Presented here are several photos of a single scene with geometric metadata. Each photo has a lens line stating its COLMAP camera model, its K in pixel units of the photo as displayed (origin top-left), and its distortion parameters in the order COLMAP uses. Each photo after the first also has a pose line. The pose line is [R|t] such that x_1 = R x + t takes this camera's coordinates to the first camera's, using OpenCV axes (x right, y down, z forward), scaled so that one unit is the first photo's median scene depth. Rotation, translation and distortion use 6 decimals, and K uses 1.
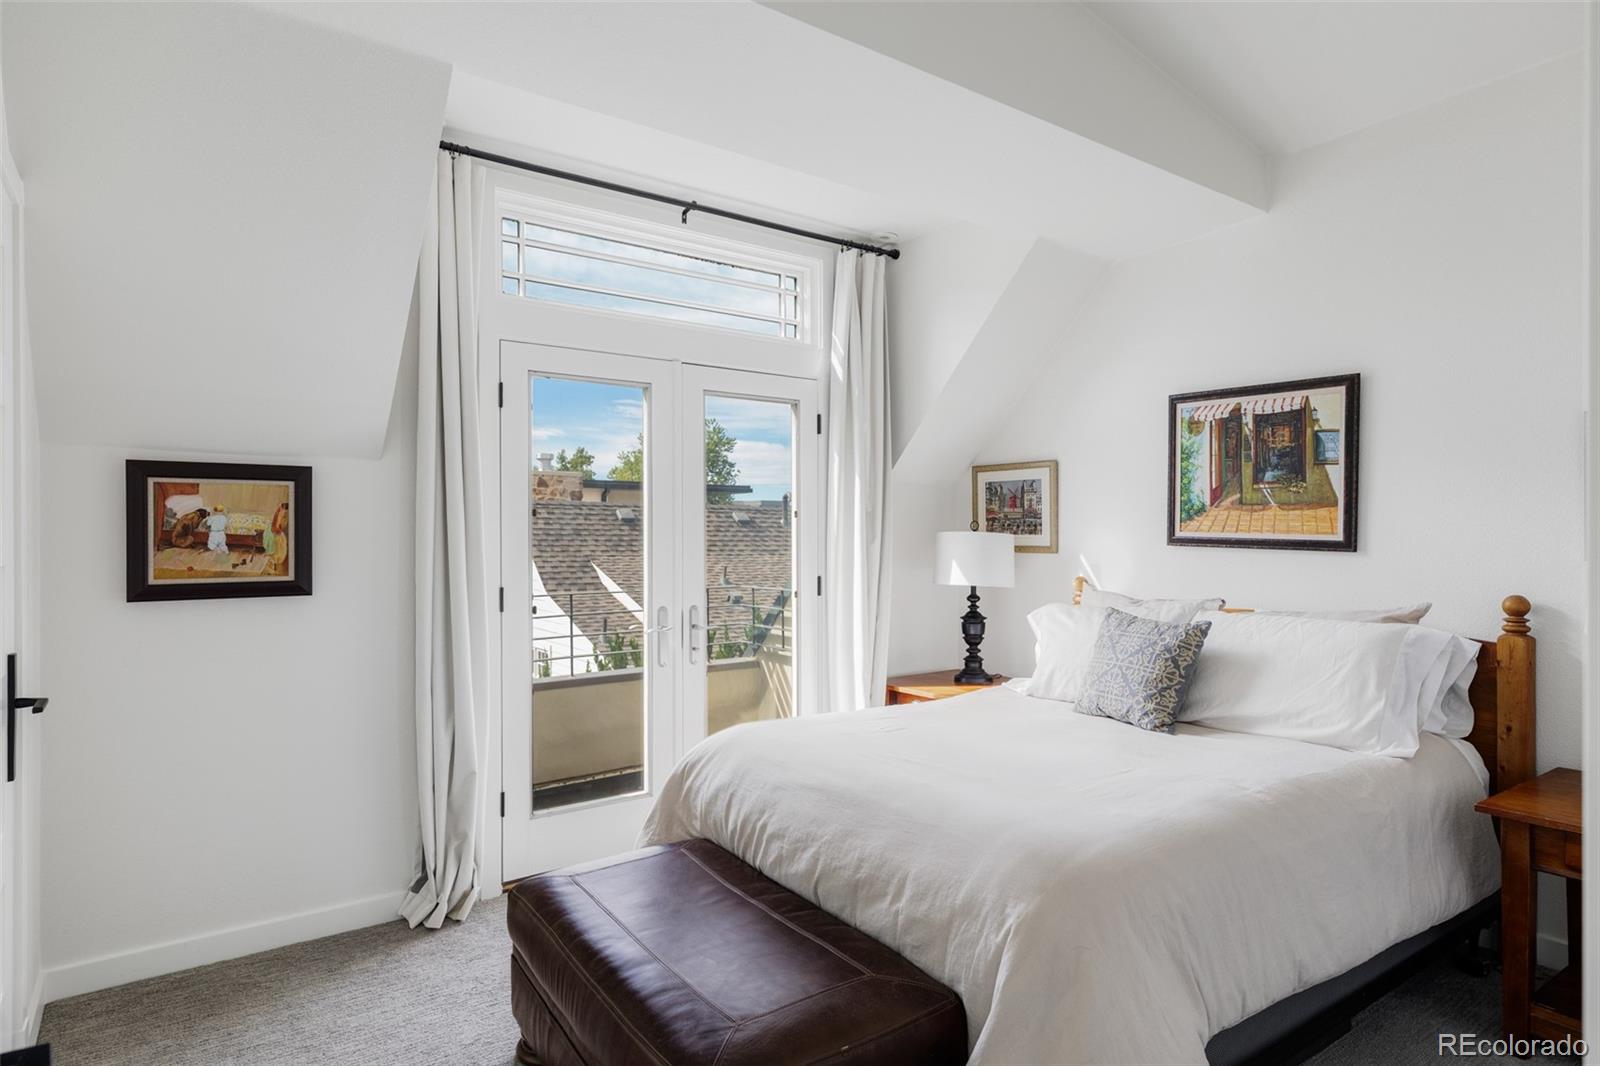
lens RADIAL K [[911.0, 0, 803.8], [0, 911.0, 526.4], [0, 0, 1]] dist [0.033177, -0.000756]
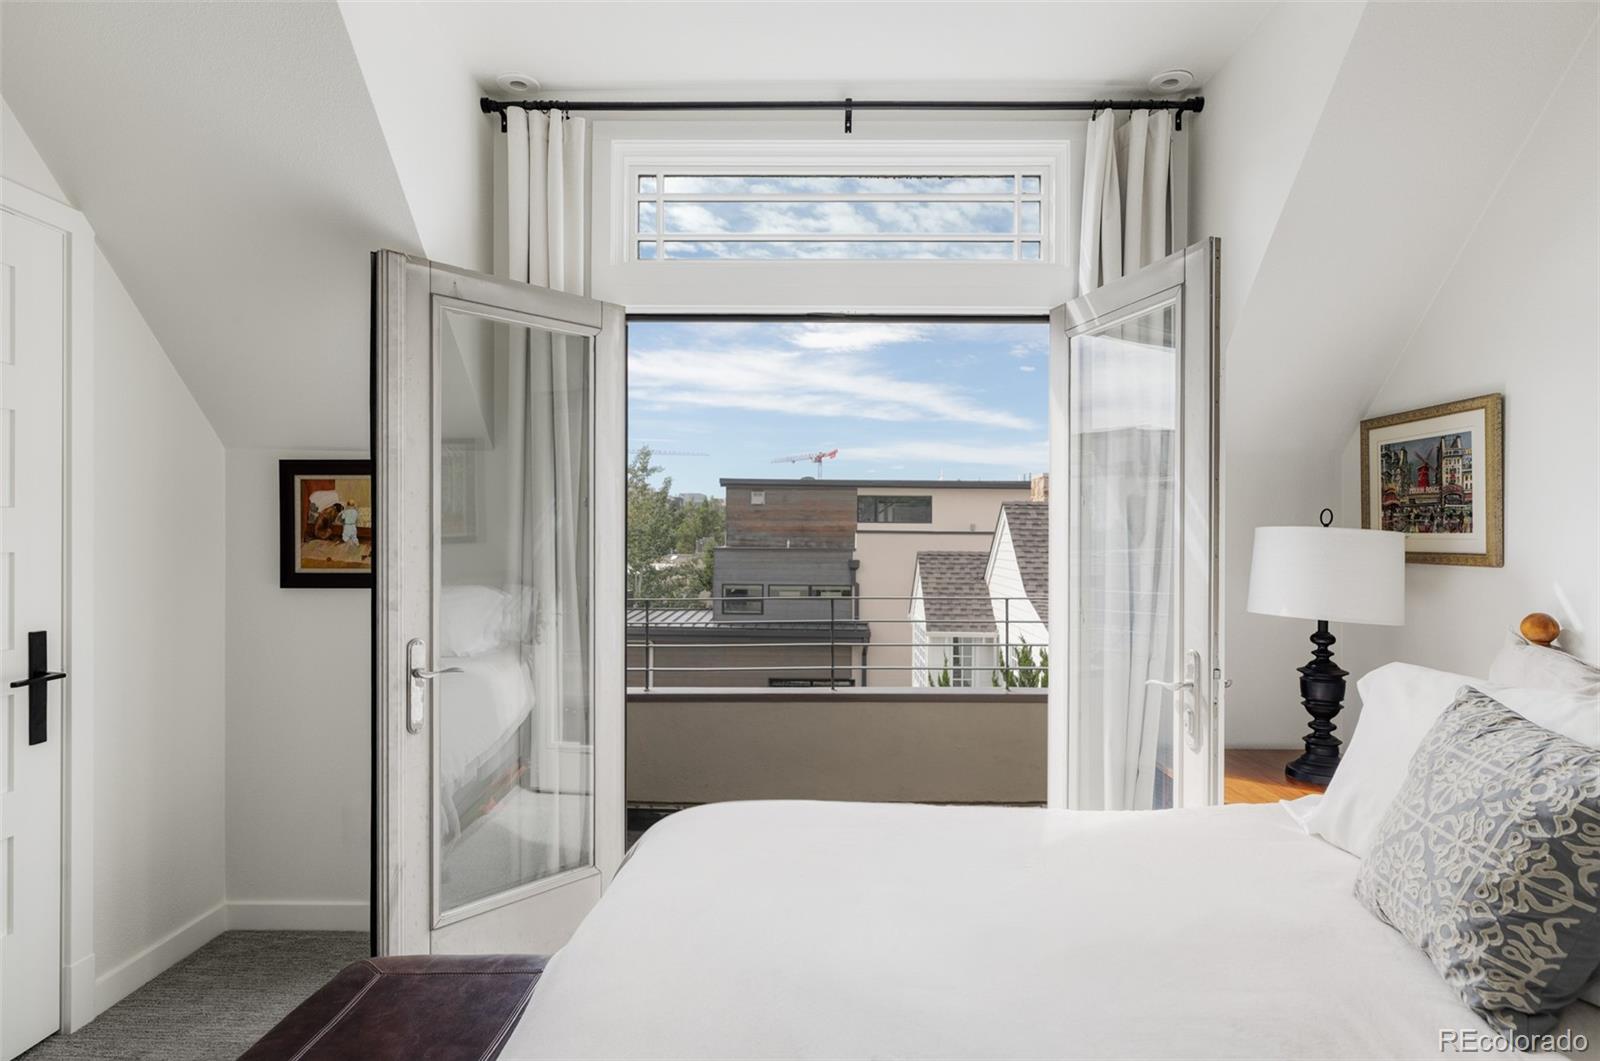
lens RADIAL K [[853.3, 0, 797.9], [0, 853.3, 532.5], [0, 0, 1]] dist [0.006259, 0.002006]
pose [[0.806948, 0.002480, -0.590617, 0.325235], [-0.000210, 0.999992, 0.003912, 0.009657], [0.590622, -0.003033, 0.806942, 0.469006]]
